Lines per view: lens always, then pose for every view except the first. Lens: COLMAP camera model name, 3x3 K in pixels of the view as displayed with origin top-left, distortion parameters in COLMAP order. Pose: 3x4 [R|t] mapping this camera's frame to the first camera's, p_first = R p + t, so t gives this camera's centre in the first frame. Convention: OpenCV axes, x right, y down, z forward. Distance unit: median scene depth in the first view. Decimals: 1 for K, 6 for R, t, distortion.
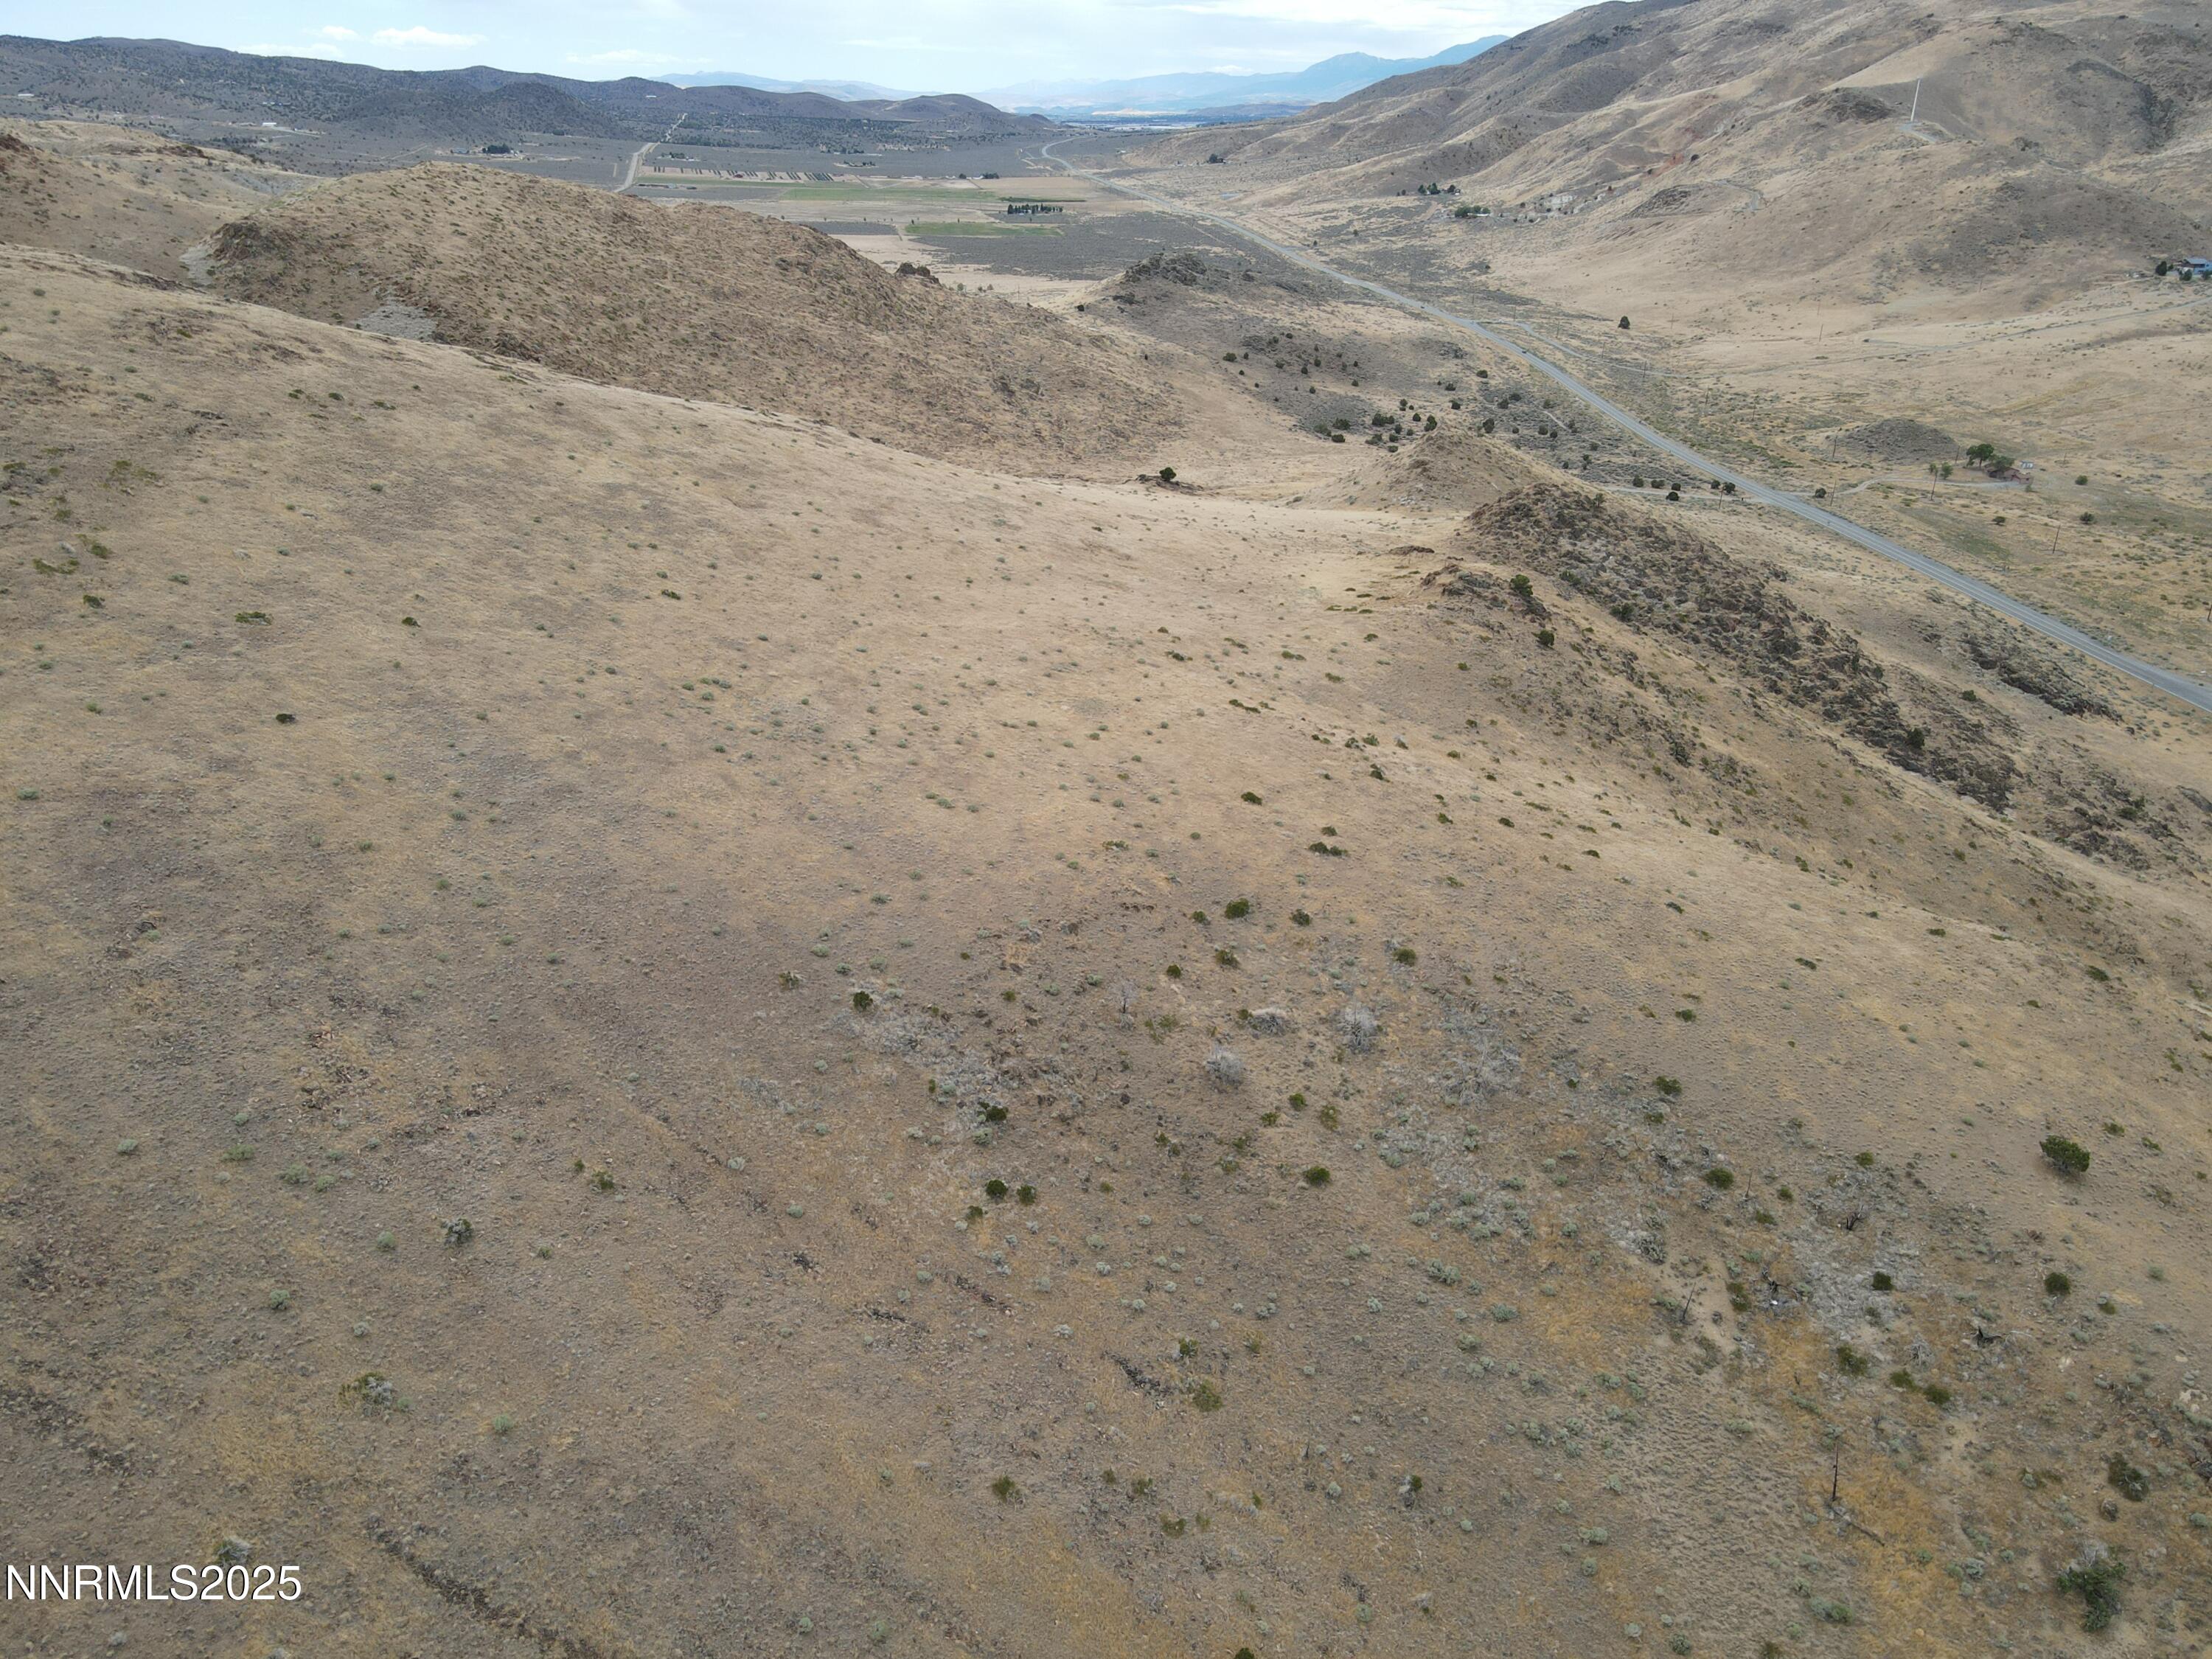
lens RADIAL K [[1618.1, 0, 1085.9], [0, 1618.1, 829.8], [0, 0, 1]] dist [0.007059, 0.008621]
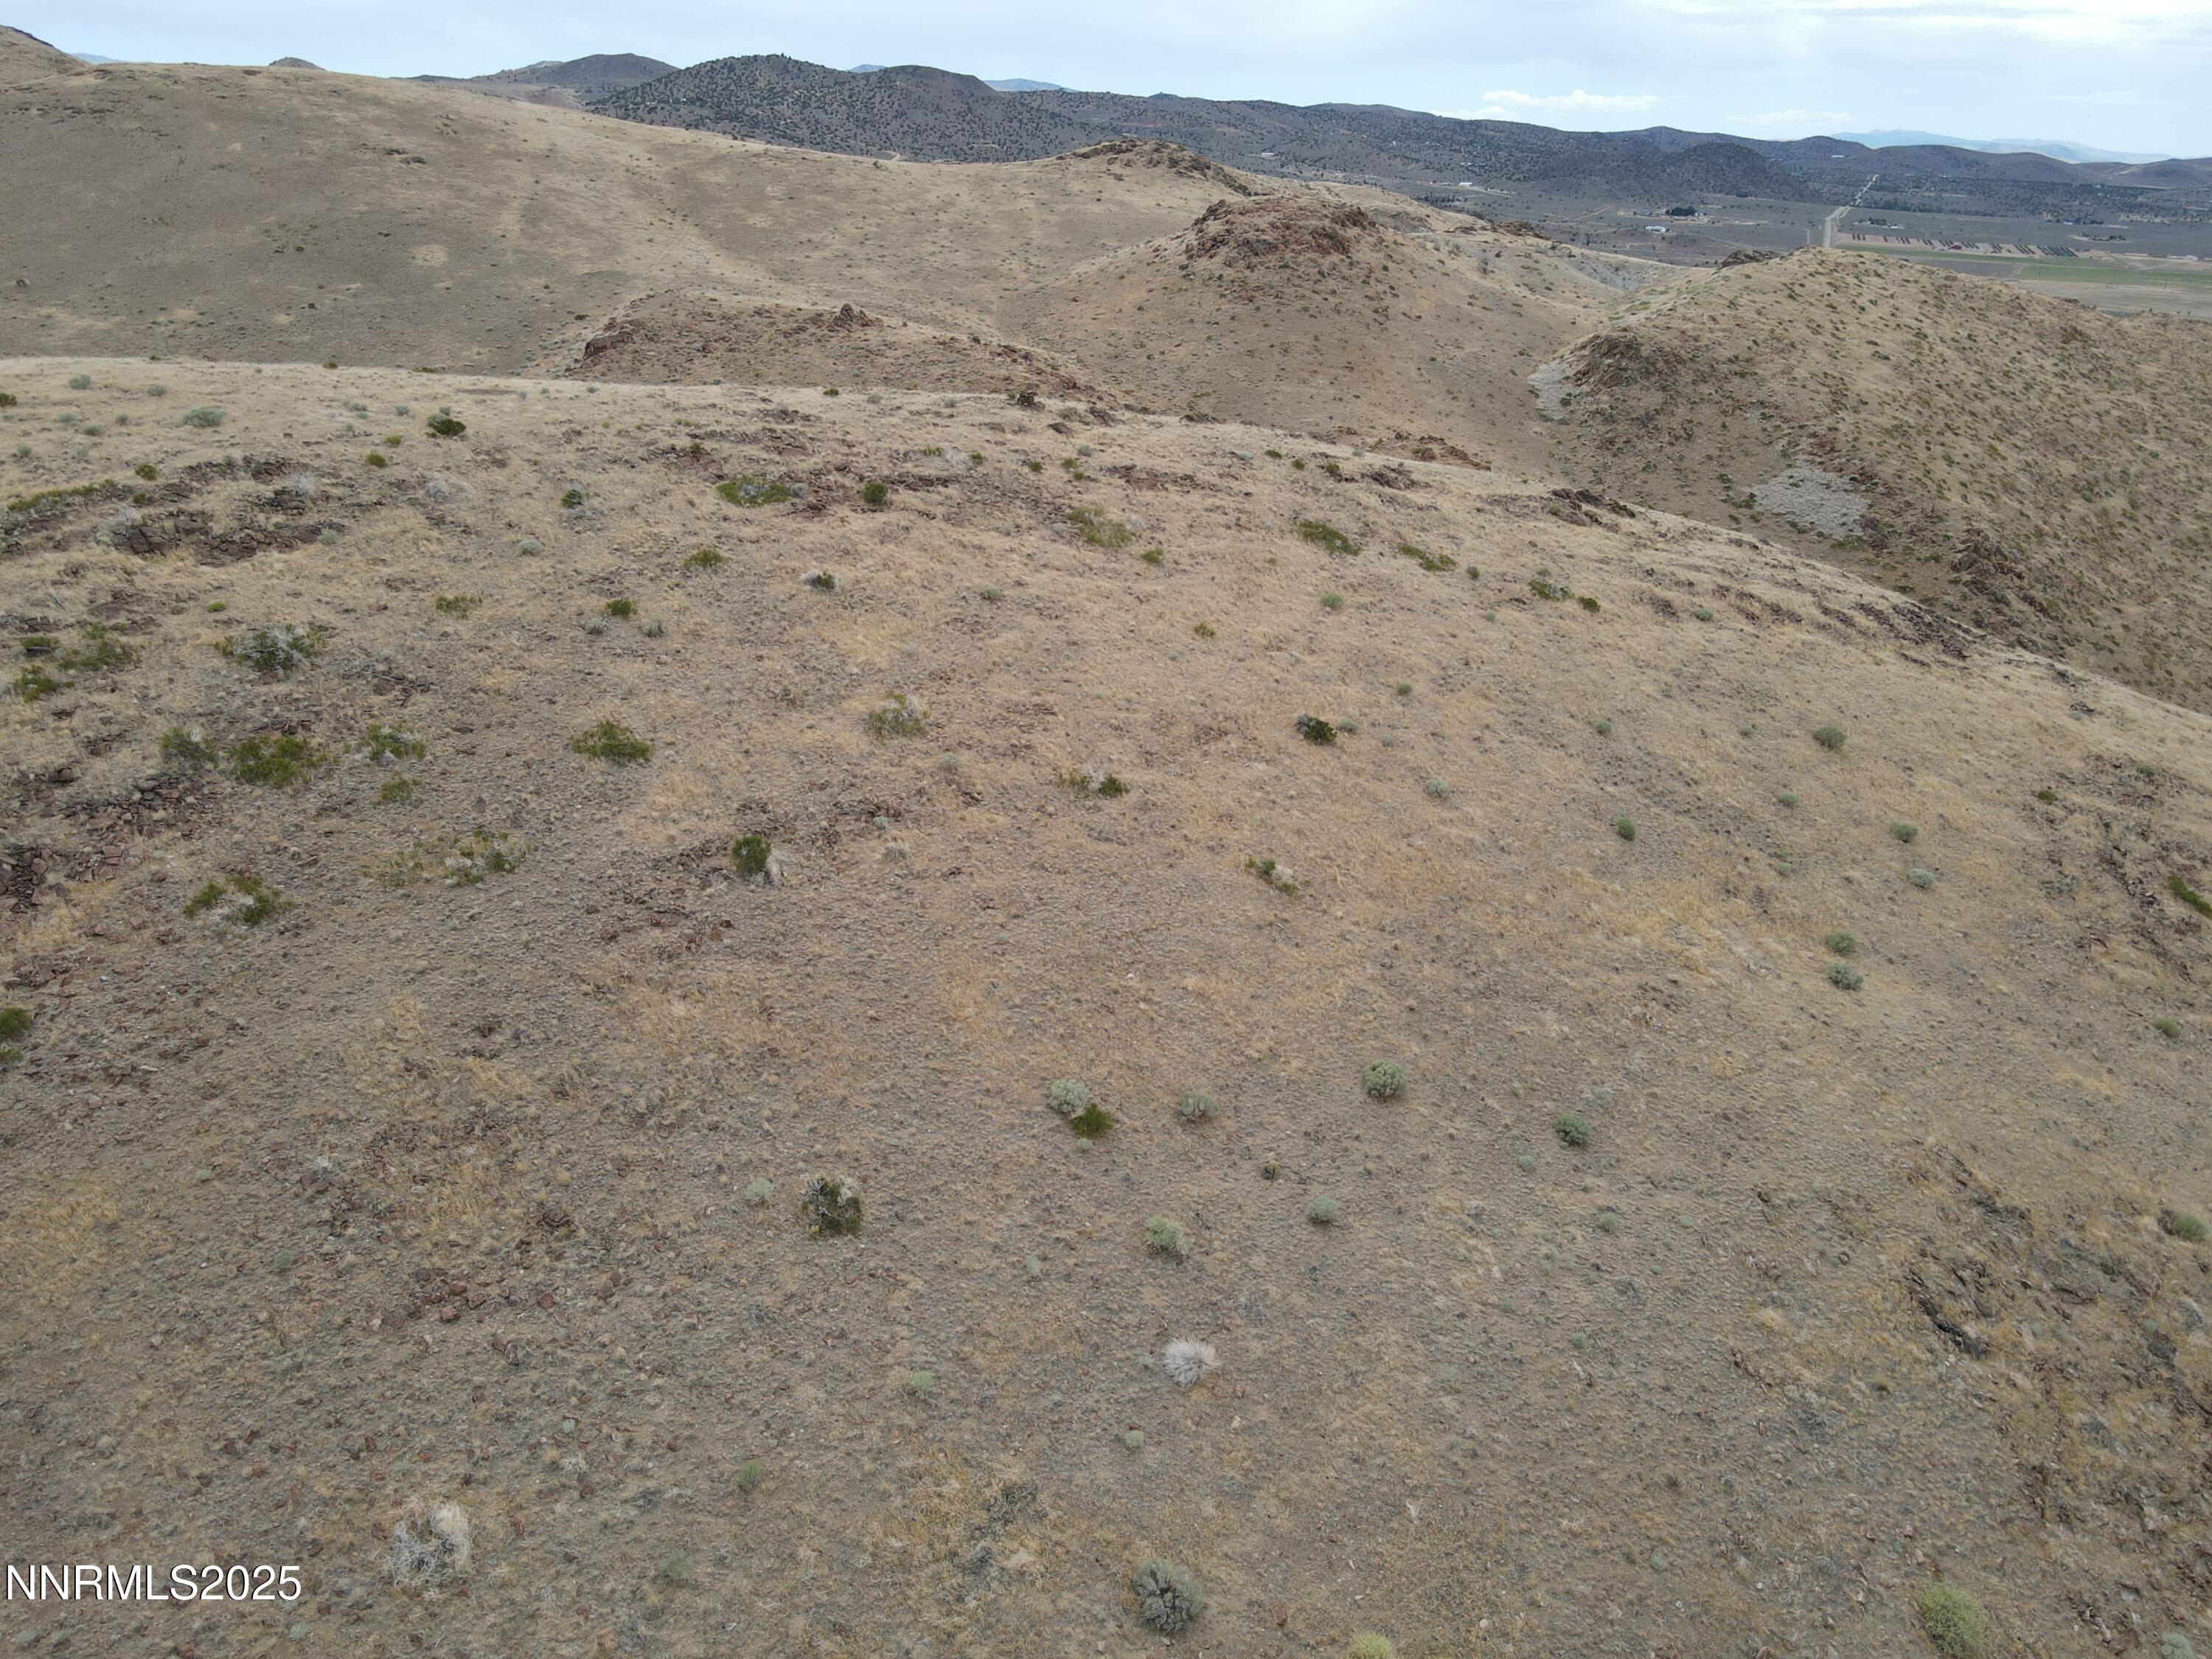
lens RADIAL K [[1618.1, 0, 1107.1], [0, 1618.1, 836.4], [0, 0, 1]] dist [0.007059, 0.008621]
pose [[0.813848, 0.232127, -0.532700, -0.175710], [-0.246866, 0.968020, 0.044664, -0.087440], [0.526032, 0.095156, 0.845125, 0.191192]]
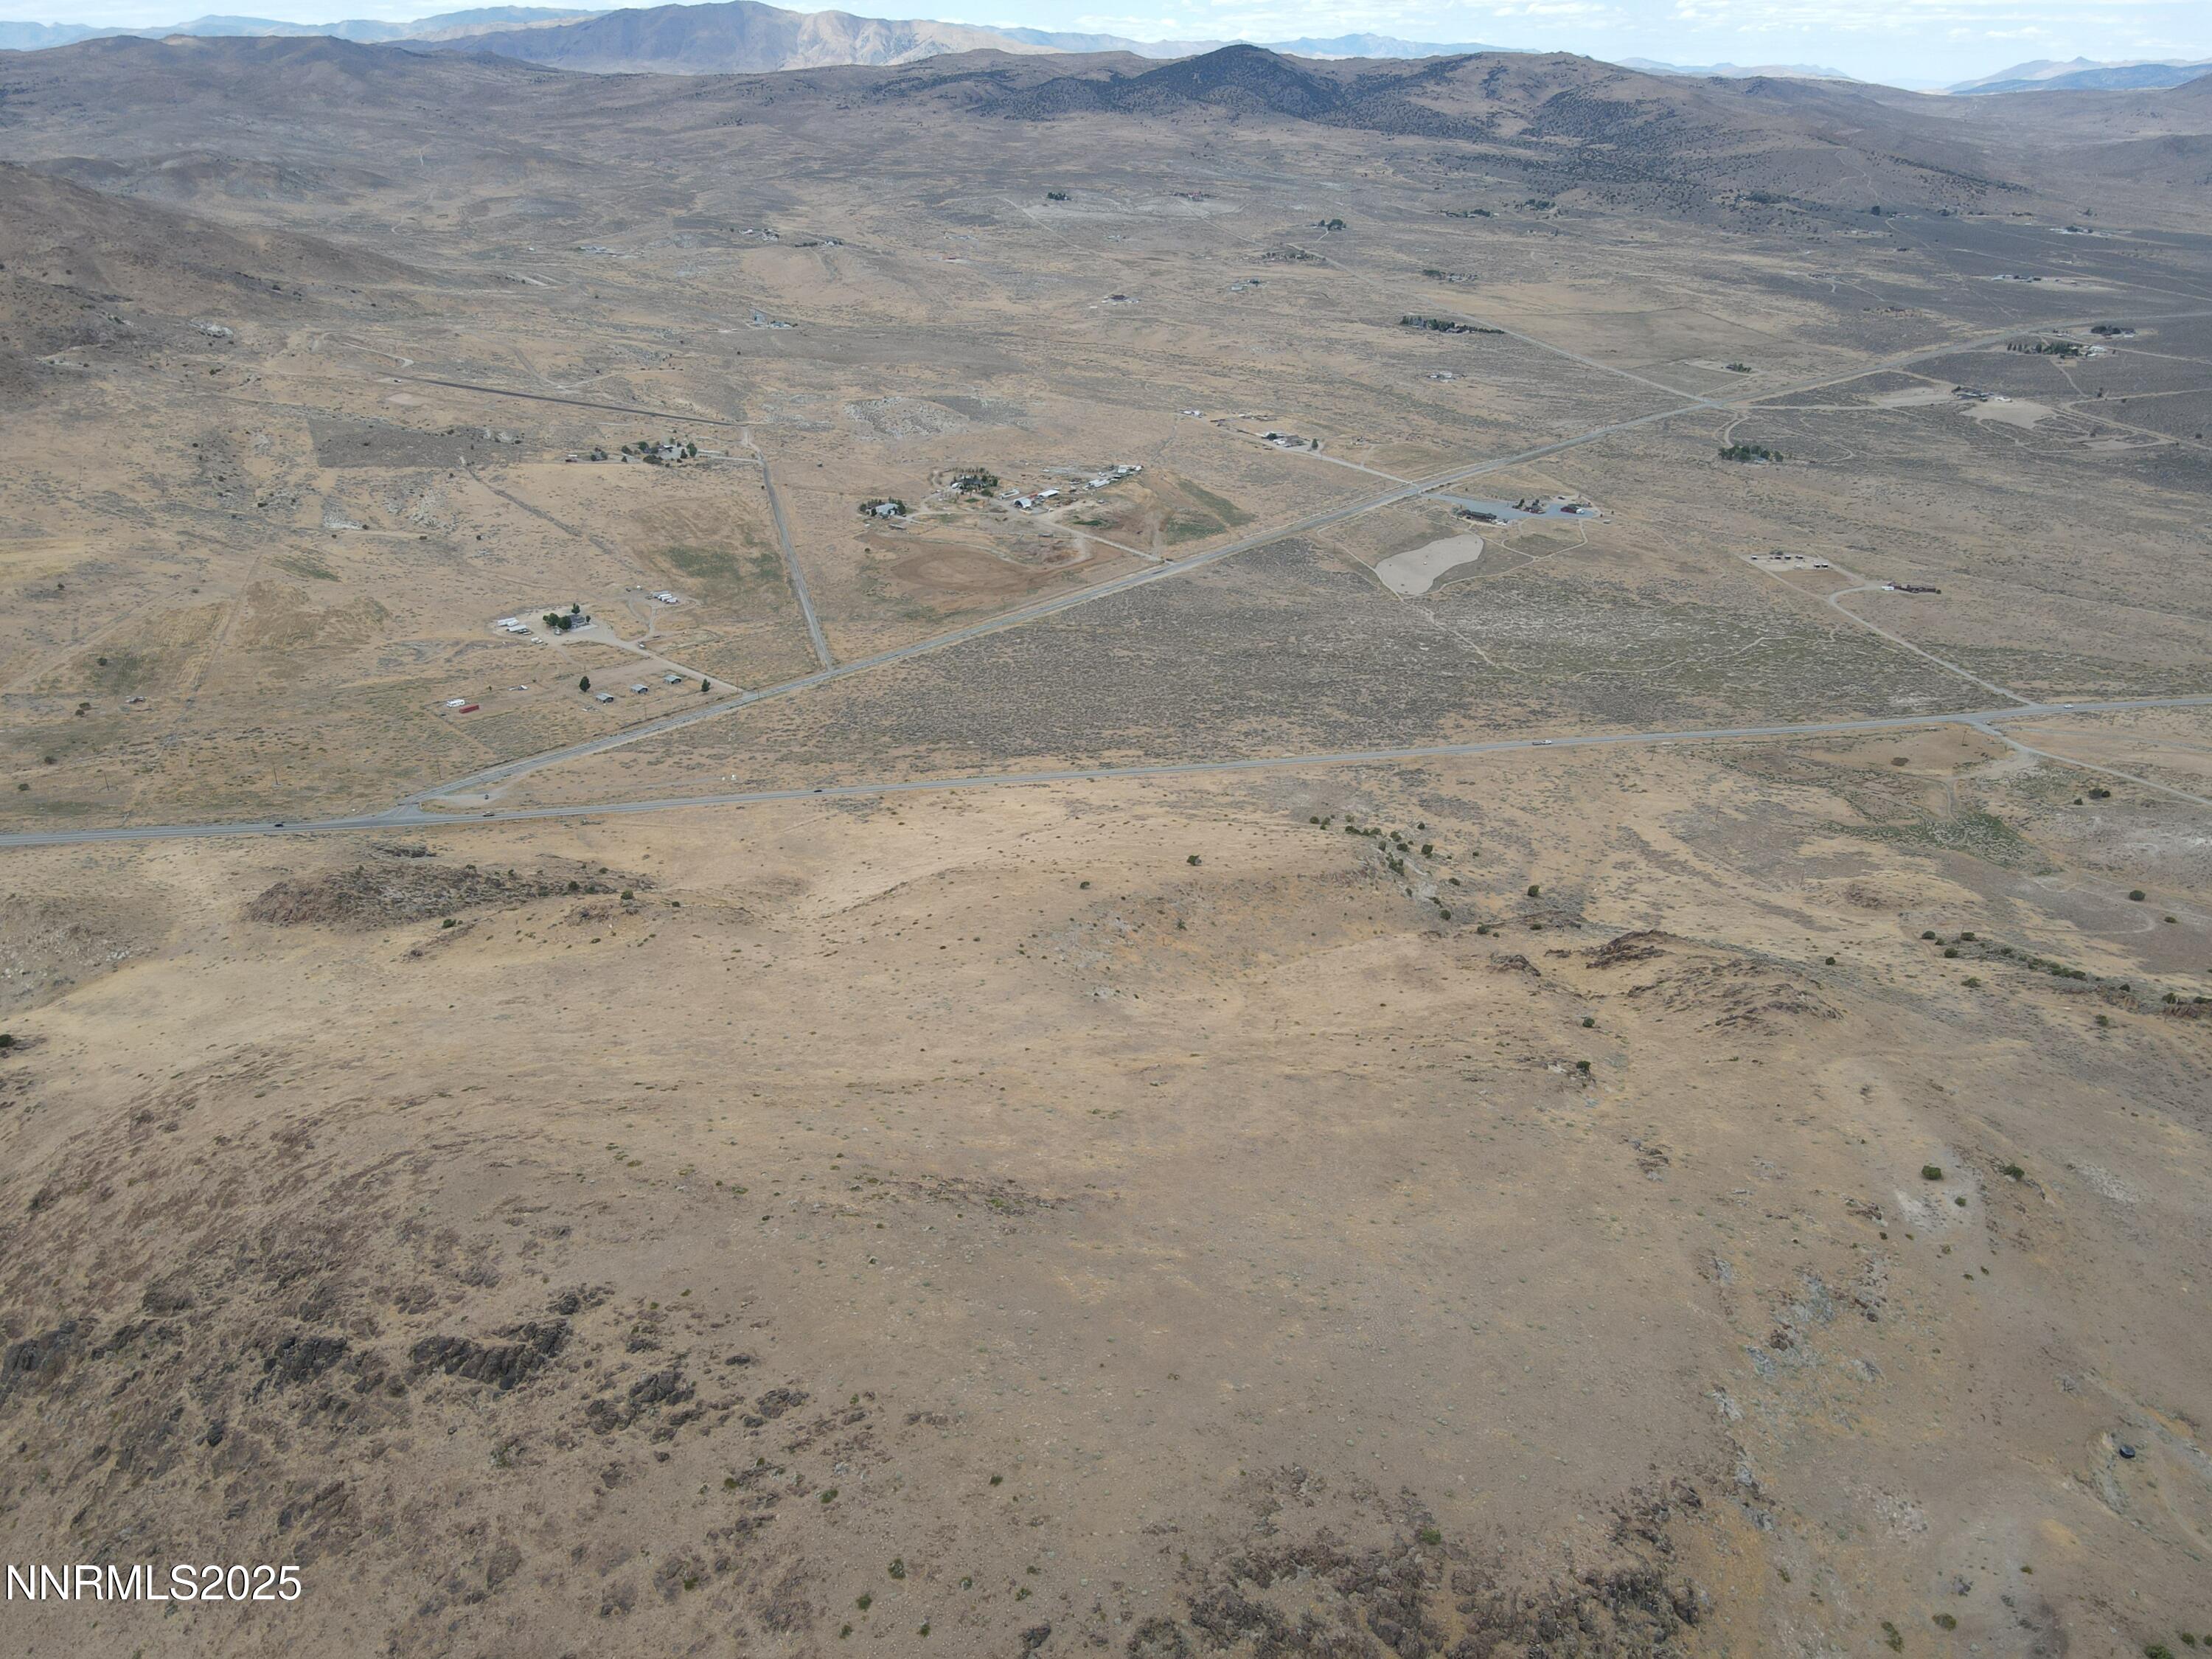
lens RADIAL K [[1618.1, 0, 1083.1], [0, 1618.1, 830.4], [0, 0, 1]] dist [0.007059, 0.008621]
pose [[-0.074153, -0.424992, 0.902155, -0.620923], [0.398689, 0.816570, 0.417445, -0.330249], [-0.914083, 0.390634, 0.108889, 0.085715]]
